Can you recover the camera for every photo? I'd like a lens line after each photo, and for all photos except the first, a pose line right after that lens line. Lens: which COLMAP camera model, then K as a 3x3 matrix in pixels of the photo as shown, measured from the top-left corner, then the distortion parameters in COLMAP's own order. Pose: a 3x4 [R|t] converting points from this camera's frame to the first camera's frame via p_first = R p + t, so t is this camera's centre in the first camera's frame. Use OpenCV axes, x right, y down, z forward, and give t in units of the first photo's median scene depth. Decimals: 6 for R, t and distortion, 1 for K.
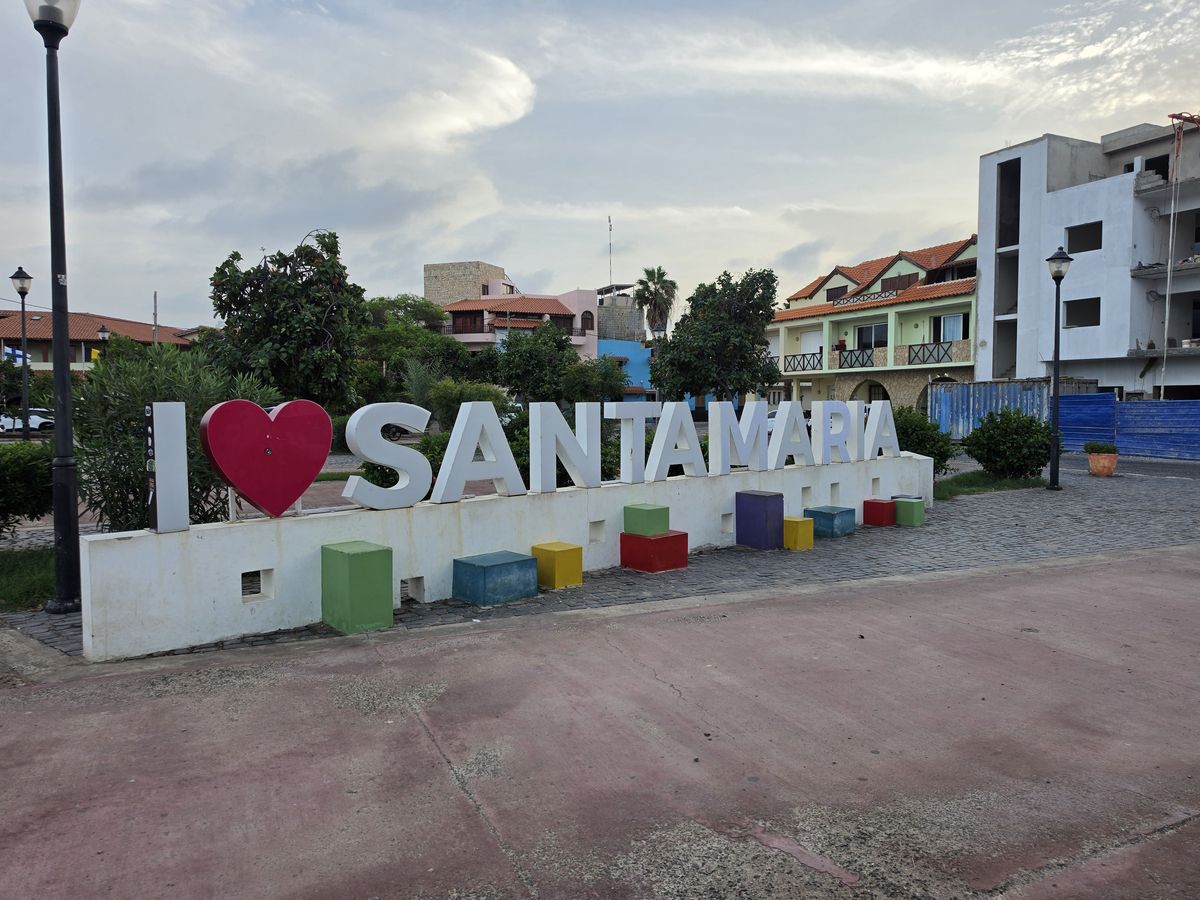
lens RADIAL K [[843.5, 0, 600.4], [0, 843.5, 450.1], [0, 0, 1]] dist [0.003627, -0.007838]
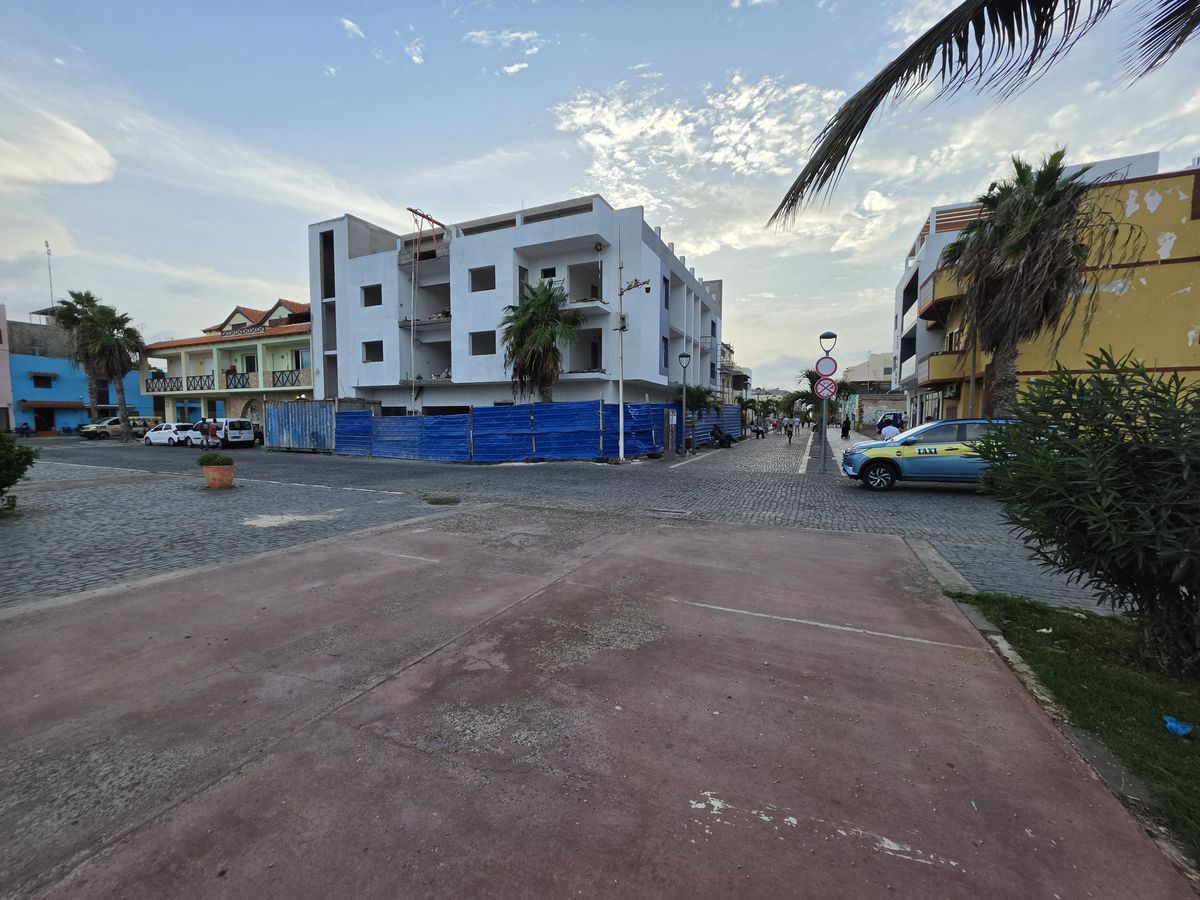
lens RADIAL K [[490.2, 0, 599.7], [0, 490.2, 449.4], [0, 0, 1]] dist [-0.002031, -0.000559]
pose [[0.774857, -0.030652, 0.631393, 0.276183], [0.027465, 0.999513, 0.014817, -0.005527], [-0.631539, 0.005860, 0.775322, 0.127432]]
